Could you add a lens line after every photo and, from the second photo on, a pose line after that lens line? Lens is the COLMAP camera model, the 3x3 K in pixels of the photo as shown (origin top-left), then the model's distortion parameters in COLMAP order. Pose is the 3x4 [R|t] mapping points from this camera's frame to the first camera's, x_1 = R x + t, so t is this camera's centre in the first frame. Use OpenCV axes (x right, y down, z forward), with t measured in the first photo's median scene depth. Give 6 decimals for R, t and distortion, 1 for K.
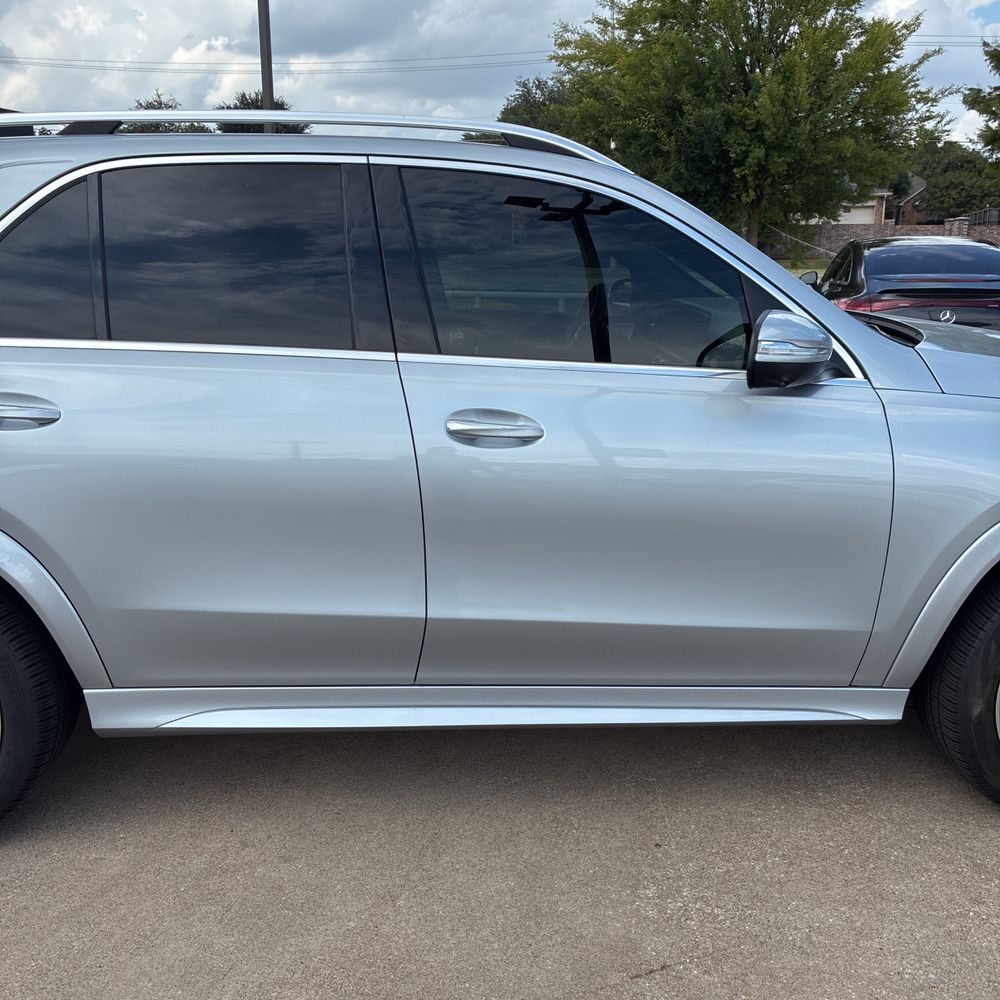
lens RADIAL K [[1013.8, 0, 490.9], [0, 1013.8, 493.4], [0, 0, 1]] dist [0.020069, 0.000000]
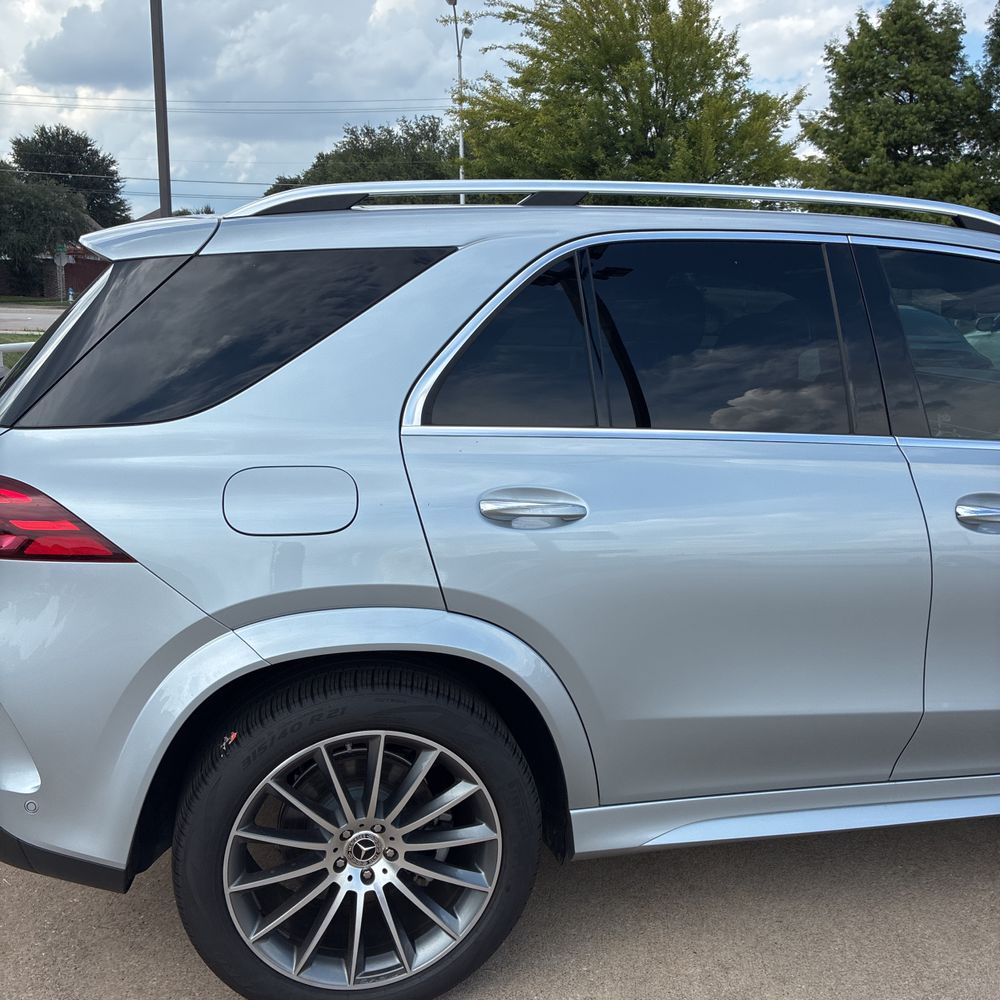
lens RADIAL K [[1013.8, 0, 478.2], [0, 1013.8, 492.1], [0, 0, 1]] dist [0.020069, 0.000000]
pose [[0.984261, -0.018189, 0.175780, -0.558684], [0.025664, 0.998856, -0.040344, -0.049179], [-0.174845, 0.044220, 0.983602, 0.098873]]
